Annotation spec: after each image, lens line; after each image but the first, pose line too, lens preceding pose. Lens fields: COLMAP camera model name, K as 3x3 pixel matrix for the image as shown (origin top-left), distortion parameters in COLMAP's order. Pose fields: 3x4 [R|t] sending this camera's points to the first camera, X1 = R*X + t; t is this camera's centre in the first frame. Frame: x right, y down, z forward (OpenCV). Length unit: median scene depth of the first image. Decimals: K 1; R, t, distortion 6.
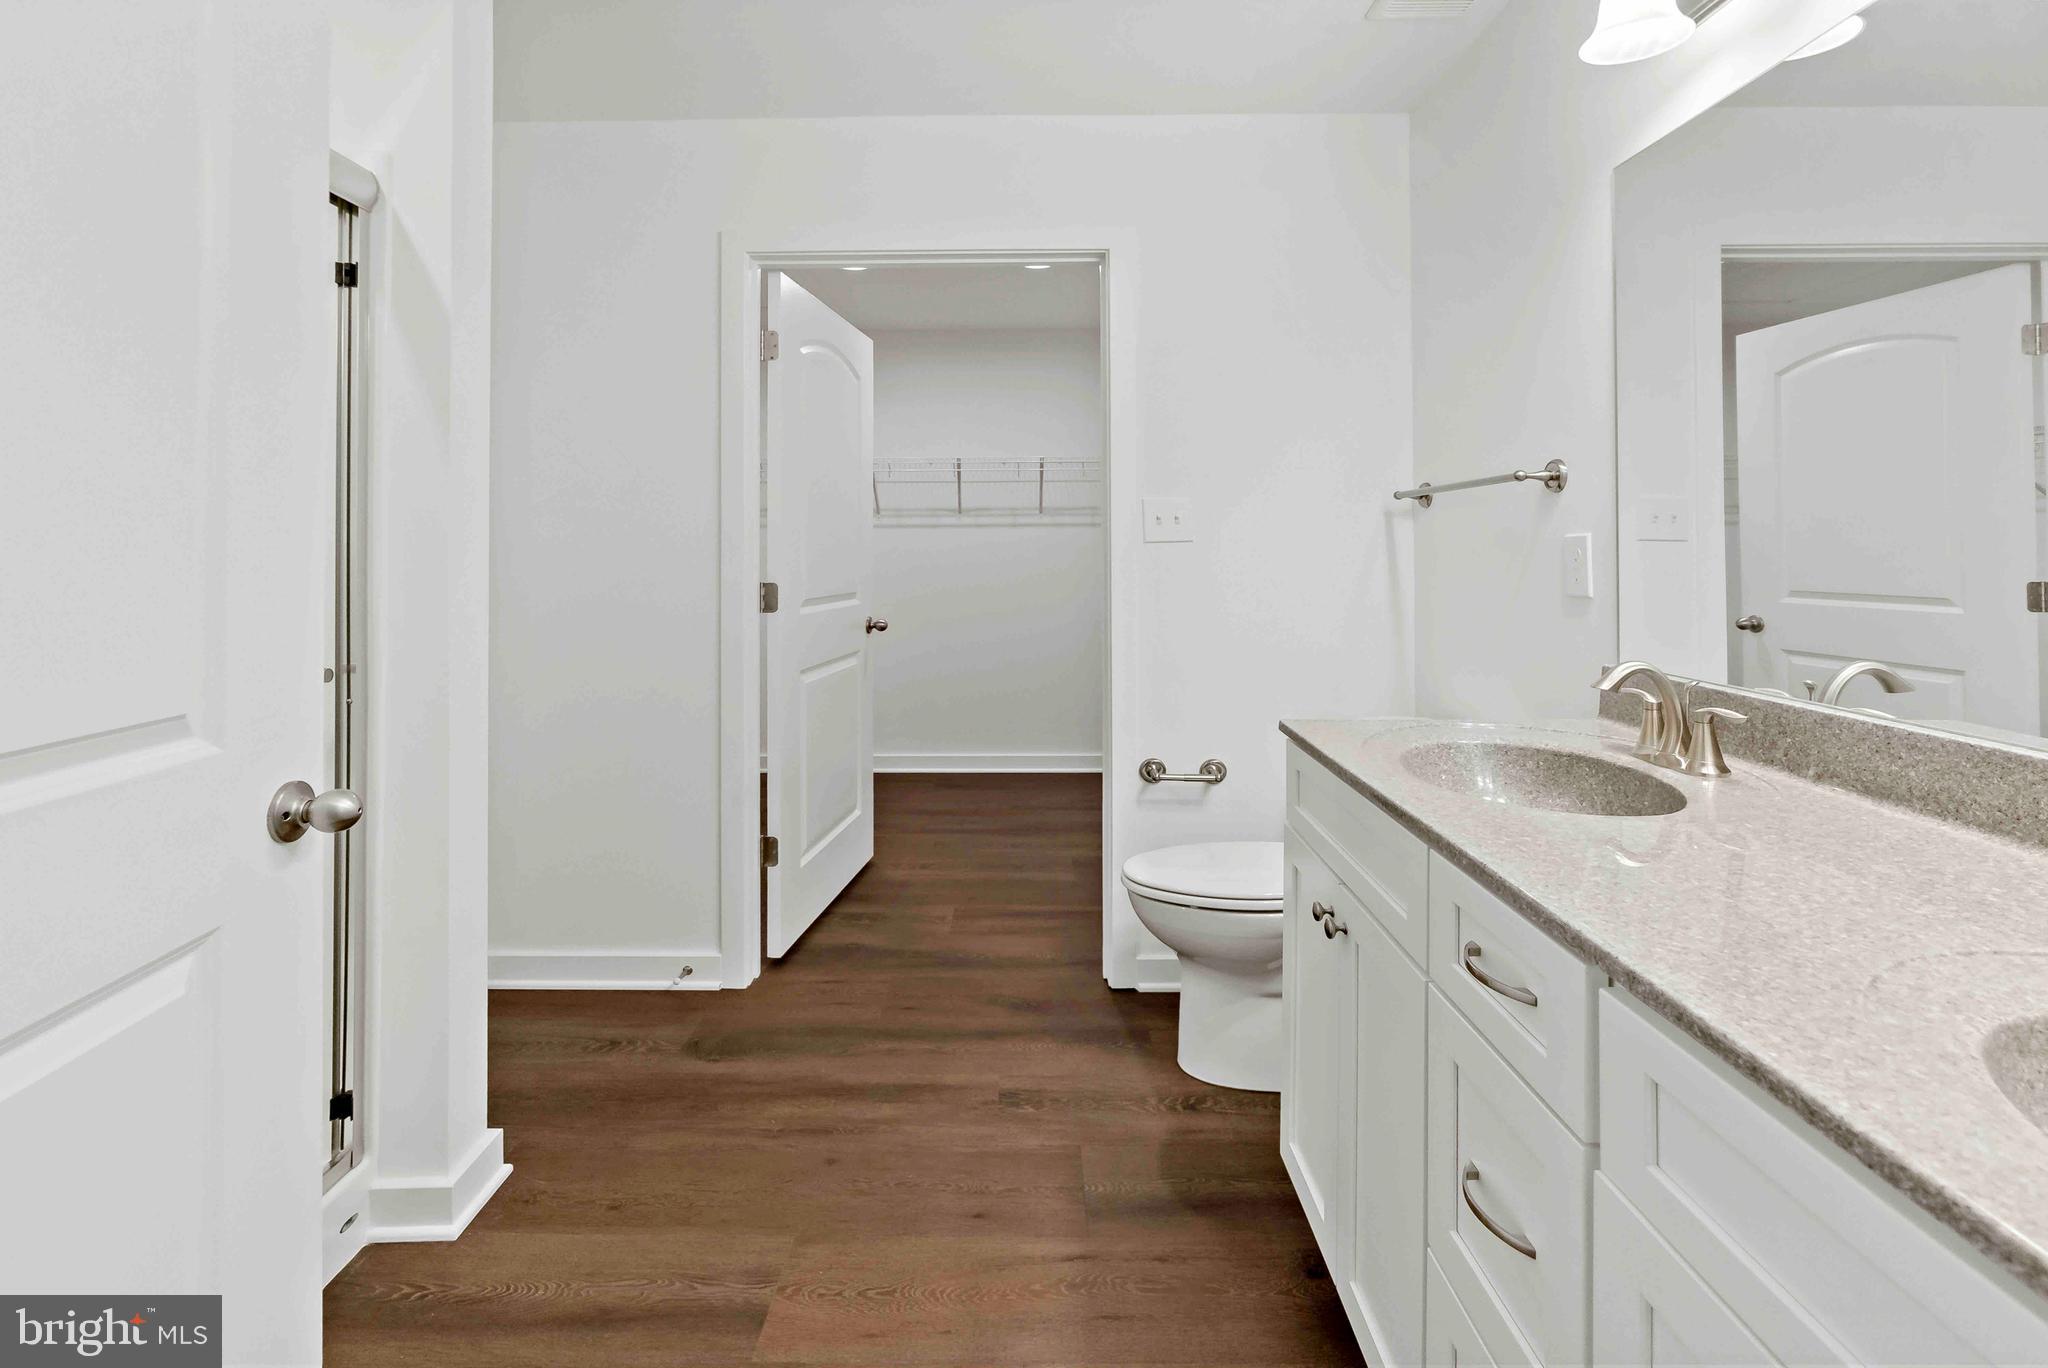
lens RADIAL K [[984.6, 0, 1026.6], [0, 984.6, 621.8], [0, 0, 1]] dist [-0.001062, -0.000017]
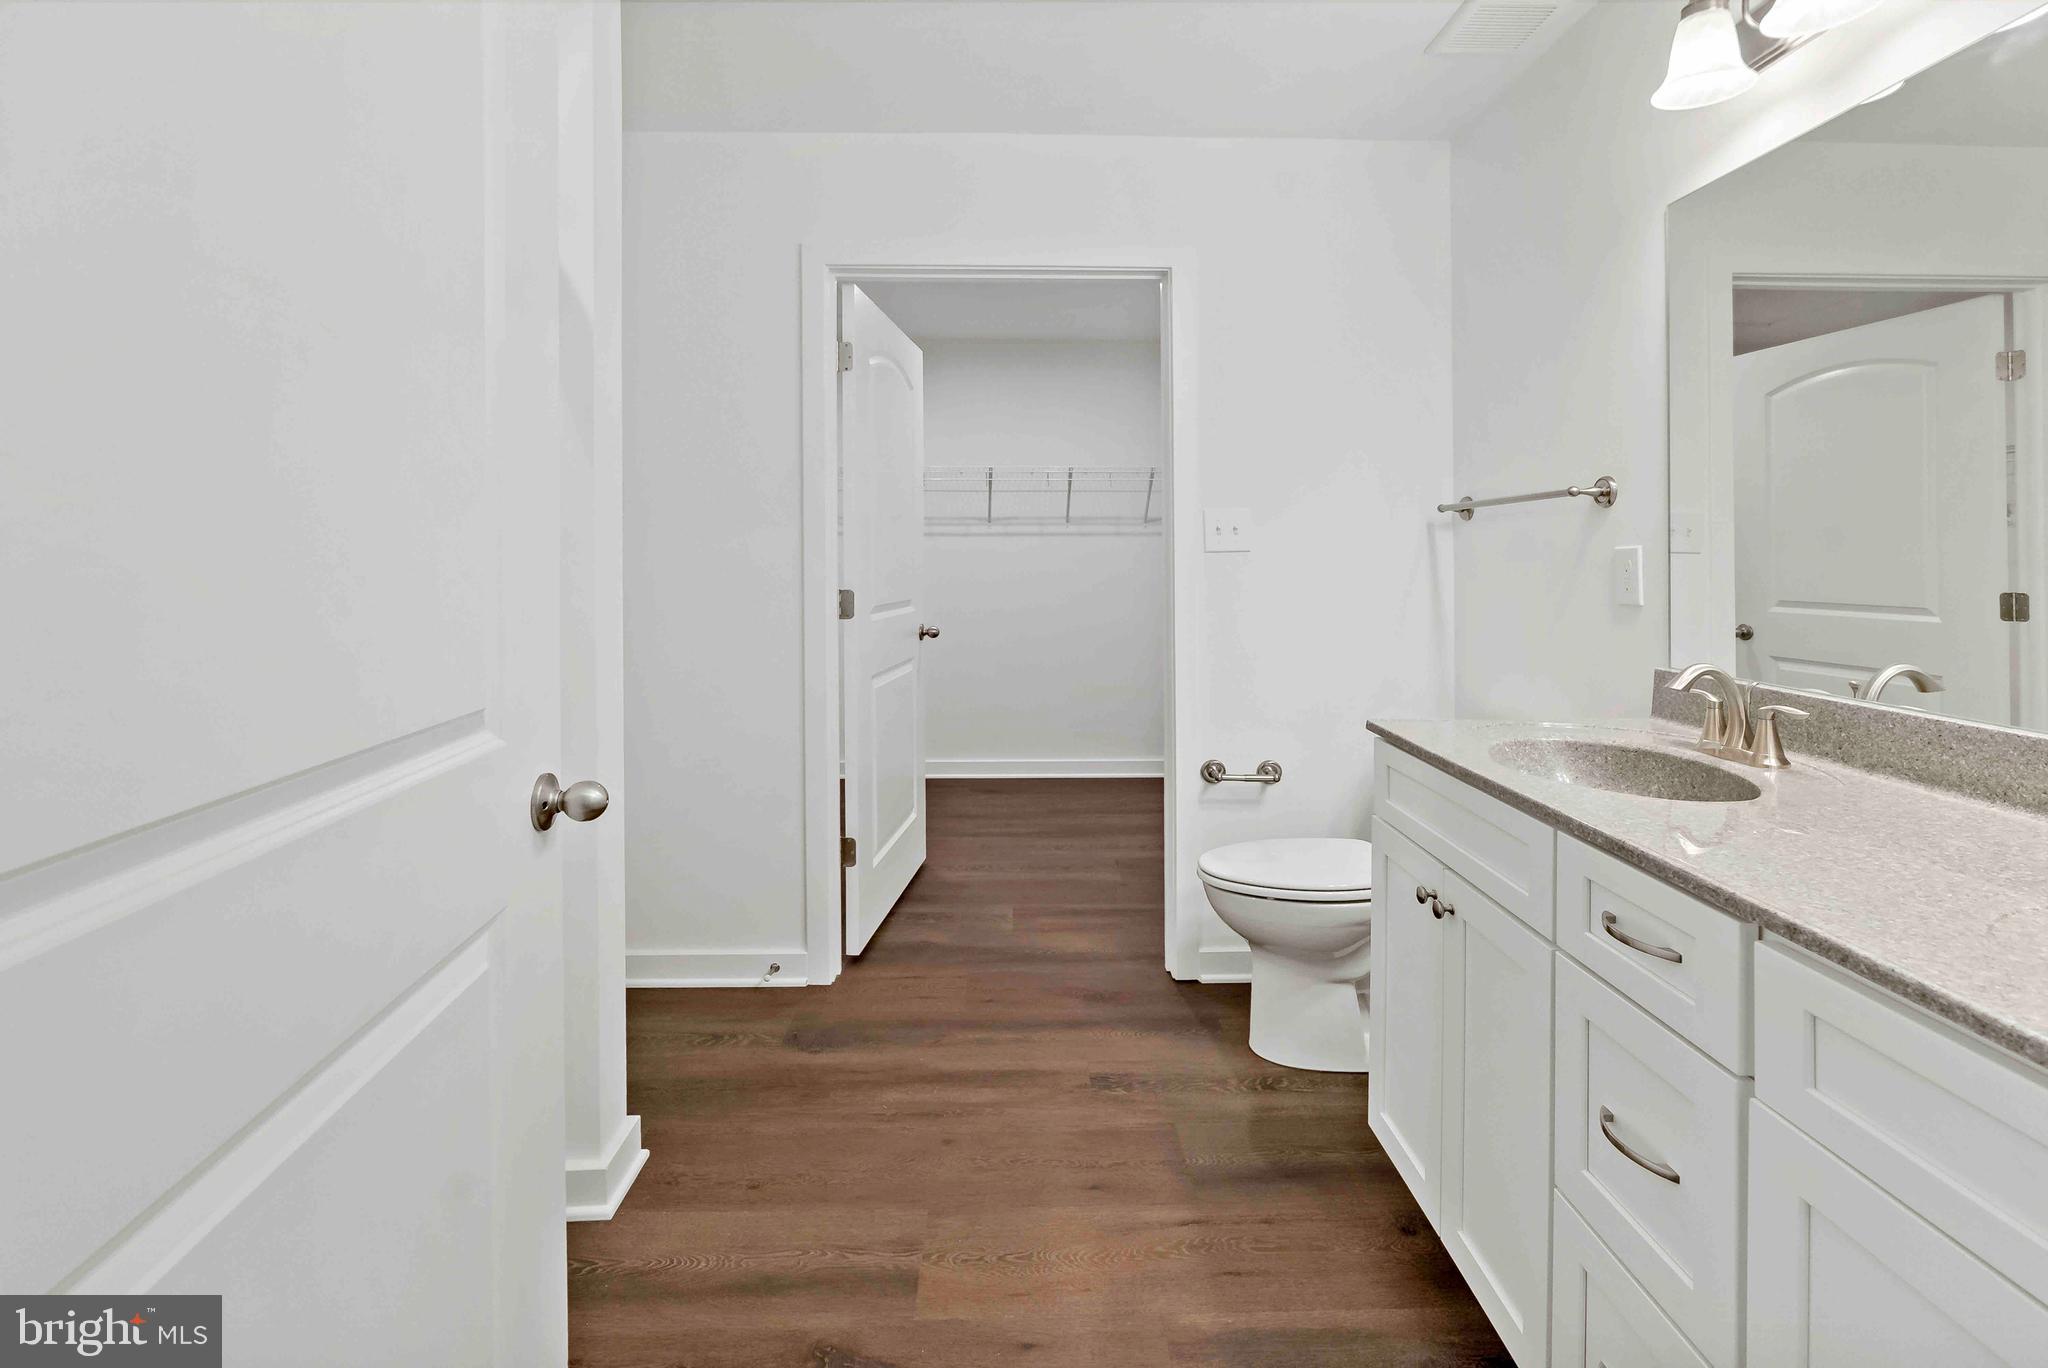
lens RADIAL K [[1003.2, 0, 1025.4], [0, 1003.2, 642.6], [0, 0, 1]] dist [-0.001249, 0.000125]
pose [[0.998734, 0.000408, 0.050300, -0.149575], [-0.000949, 0.999942, 0.010725, 0.004358], [-0.050293, -0.010760, 0.998677, -0.057997]]
